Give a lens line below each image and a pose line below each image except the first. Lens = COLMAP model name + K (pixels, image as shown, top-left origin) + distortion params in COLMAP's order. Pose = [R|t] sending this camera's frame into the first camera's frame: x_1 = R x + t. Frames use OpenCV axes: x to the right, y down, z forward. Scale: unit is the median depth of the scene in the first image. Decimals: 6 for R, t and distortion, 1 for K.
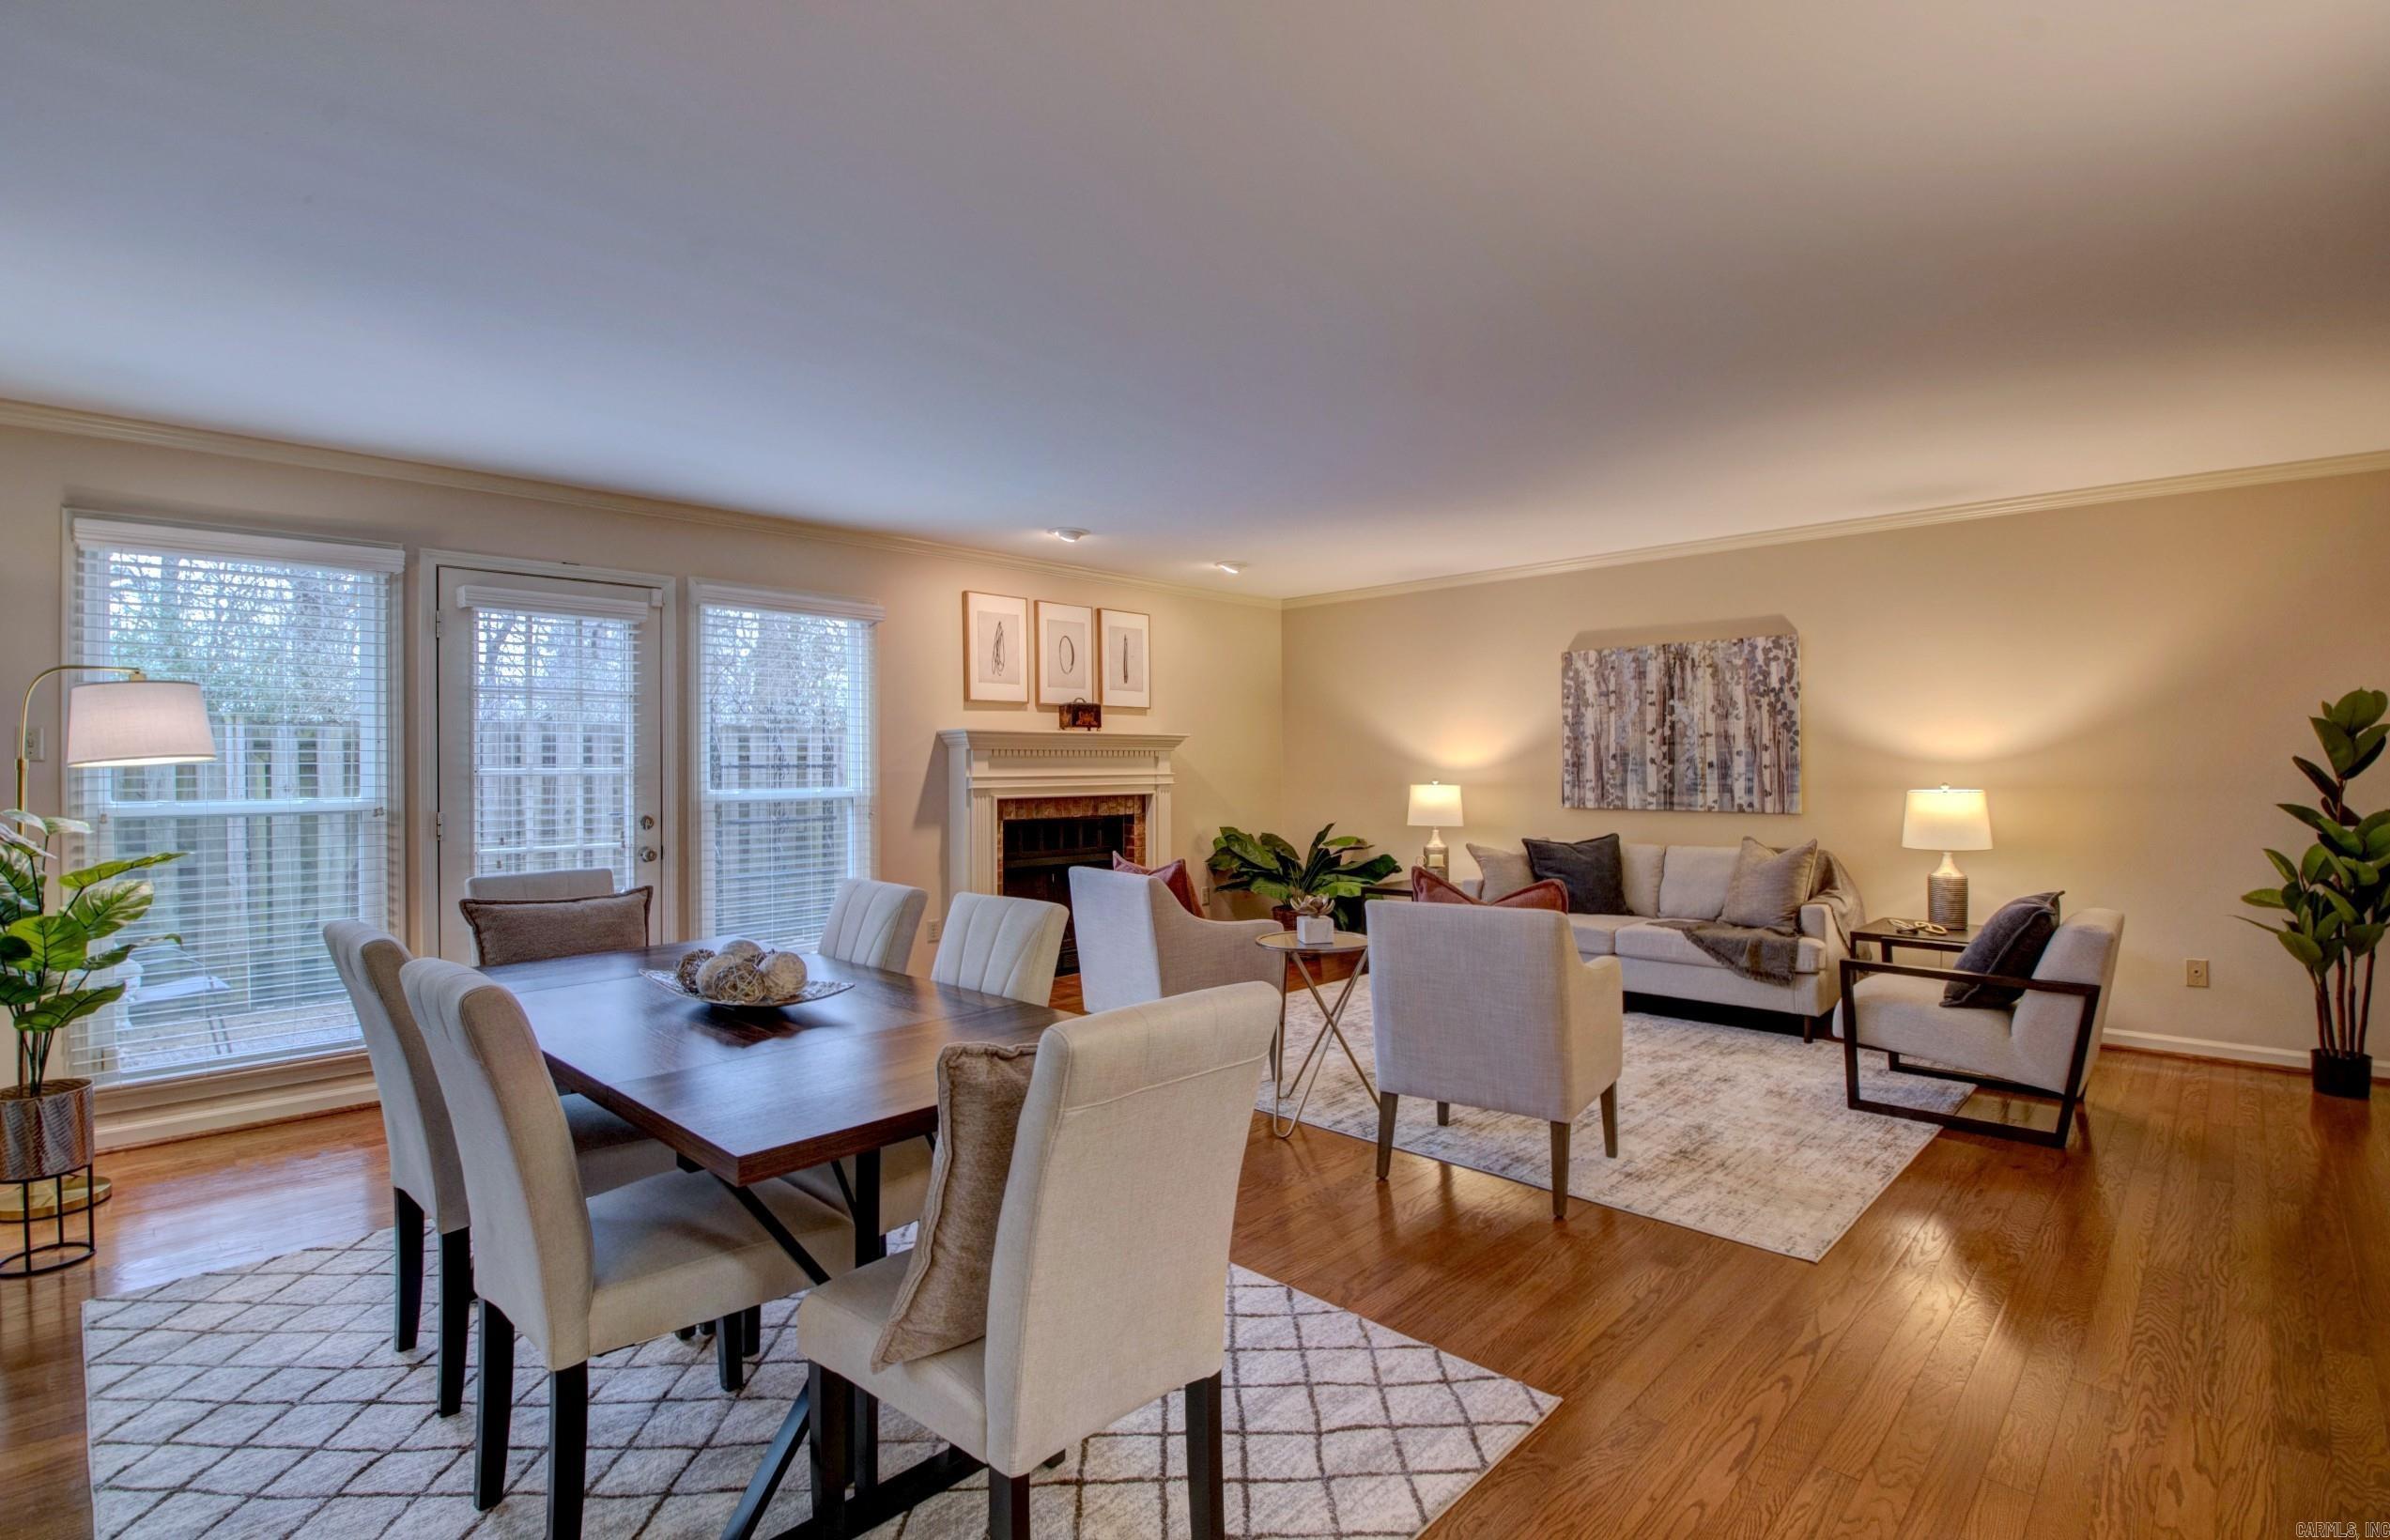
lens RADIAL K [[1113.1, 0, 1168.8], [0, 1113.1, 756.2], [0, 0, 1]] dist [-0.015760, -0.009872]
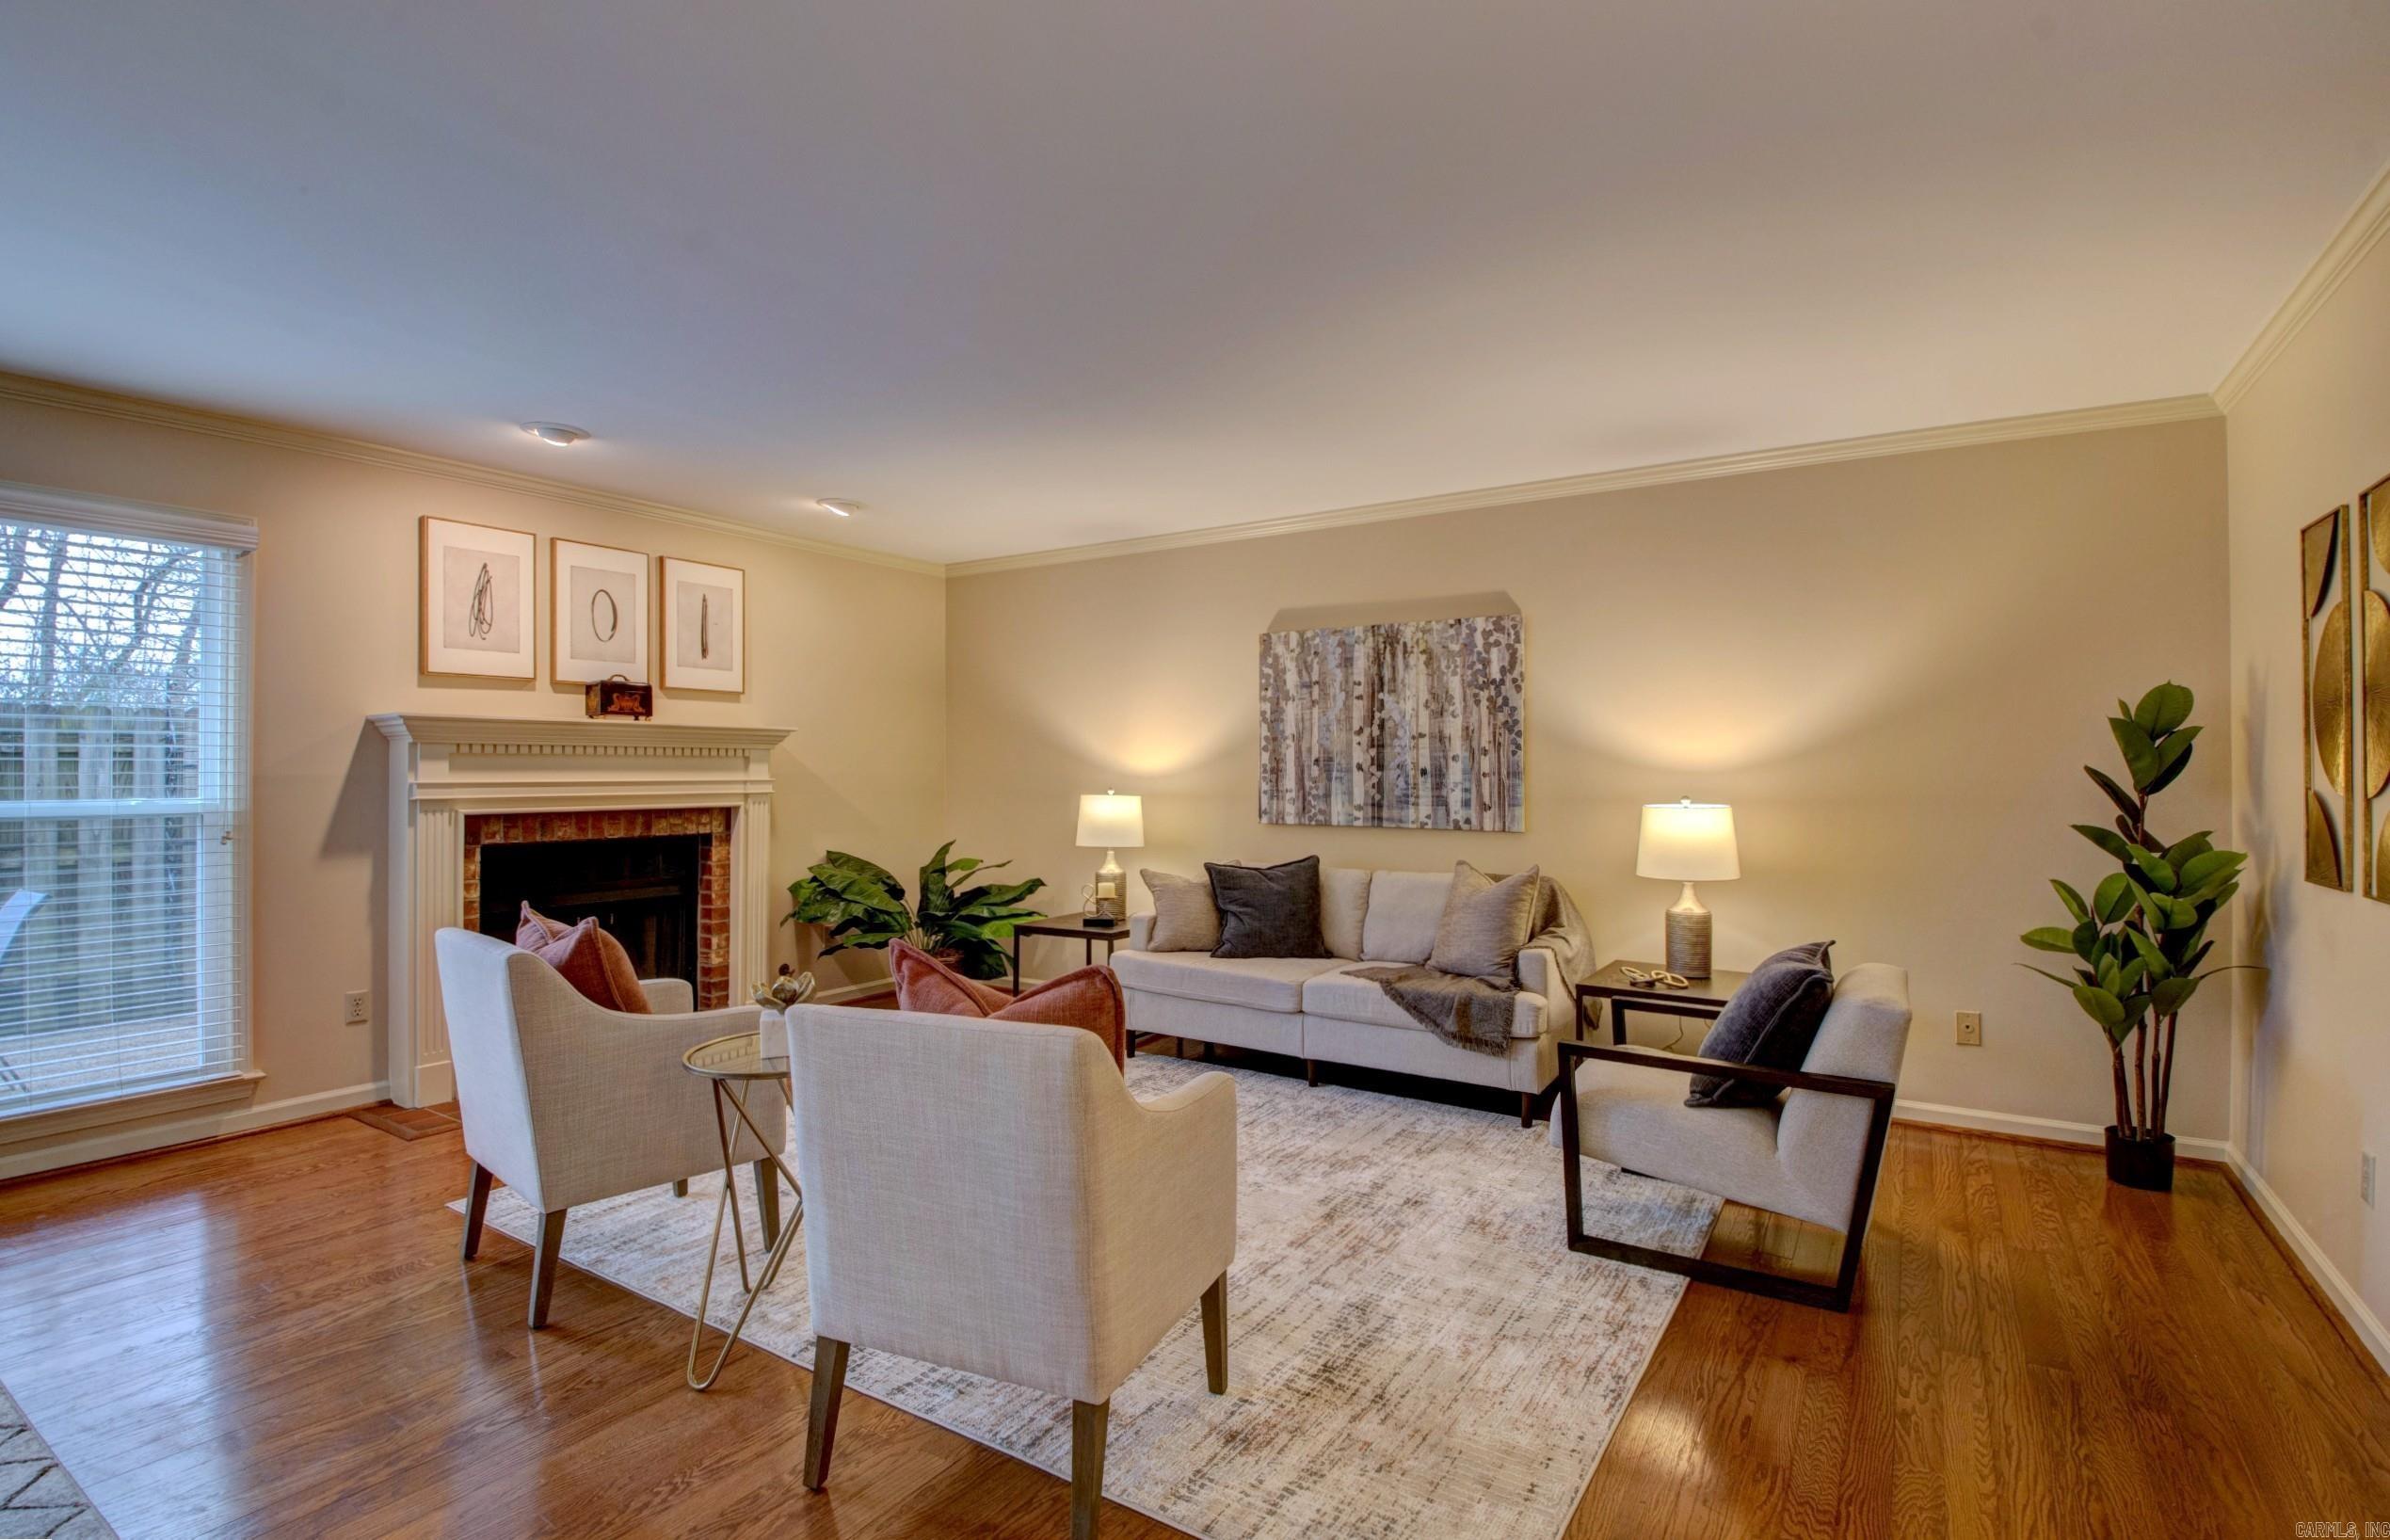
lens RADIAL K [[1118.8, 0, 1190.8], [0, 1118.8, 752.8], [0, 0, 1]] dist [0.020439, -0.026975]
pose [[0.978369, 0.009556, 0.206648, 0.154046], [-0.007998, 0.999933, -0.008371, 0.002031], [-0.206714, 0.006537, 0.978380, 0.231483]]
